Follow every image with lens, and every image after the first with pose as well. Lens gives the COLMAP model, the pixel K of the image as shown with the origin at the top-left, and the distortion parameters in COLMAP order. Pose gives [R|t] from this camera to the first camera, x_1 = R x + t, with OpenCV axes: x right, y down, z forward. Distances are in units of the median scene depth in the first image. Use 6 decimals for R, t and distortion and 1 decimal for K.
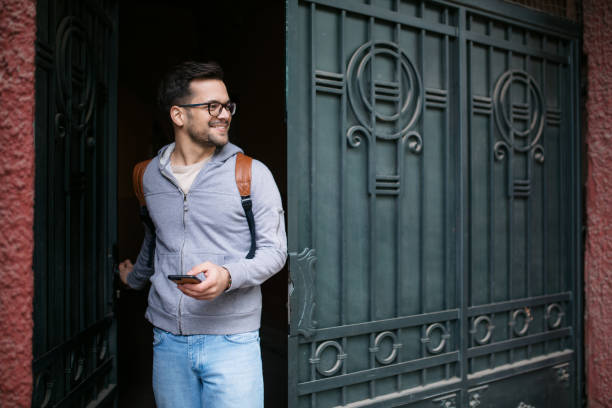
lens RADIAL K [[559.9, 0, 306.0], [0, 559.9, 204.0], [0, 0, 1]] dist [-0.077968, 0.075330]
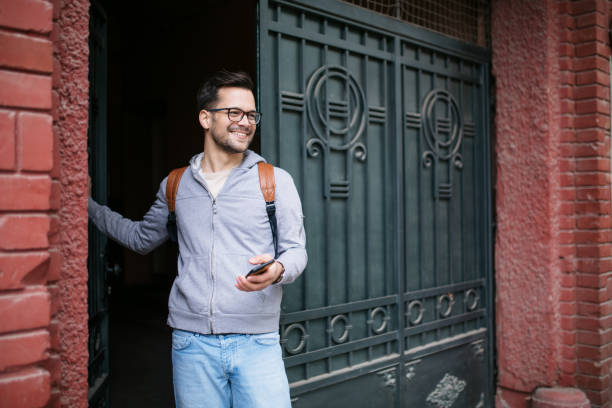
lens RADIAL K [[565.3, 0, 306.0], [0, 565.3, 204.0], [0, 0, 1]] dist [-0.086681, 0.083328]
pose [[0.986609, -0.009067, 0.162850, -0.107212], [0.009429, 0.999954, -0.001454, -0.001878], [-0.162830, 0.002970, 0.986650, -0.140547]]
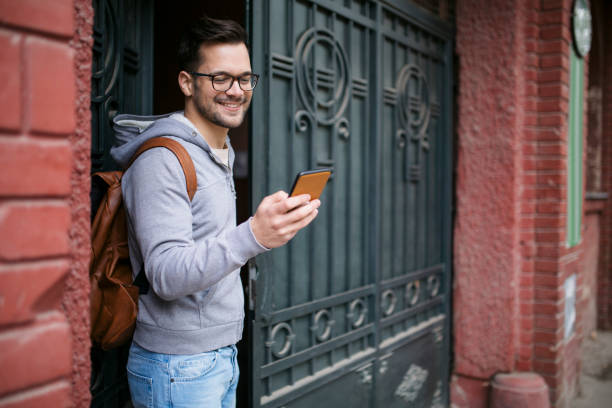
lens RADIAL K [[559.9, 0, 306.0], [0, 559.9, 204.0], [0, 0, 1]] dist [-0.077968, 0.075330]
pose [[0.936455, -0.007607, 0.350705, -0.233720], [-0.005208, 0.999353, 0.035584, -0.006001], [-0.350748, -0.035150, 0.935810, 0.038385]]
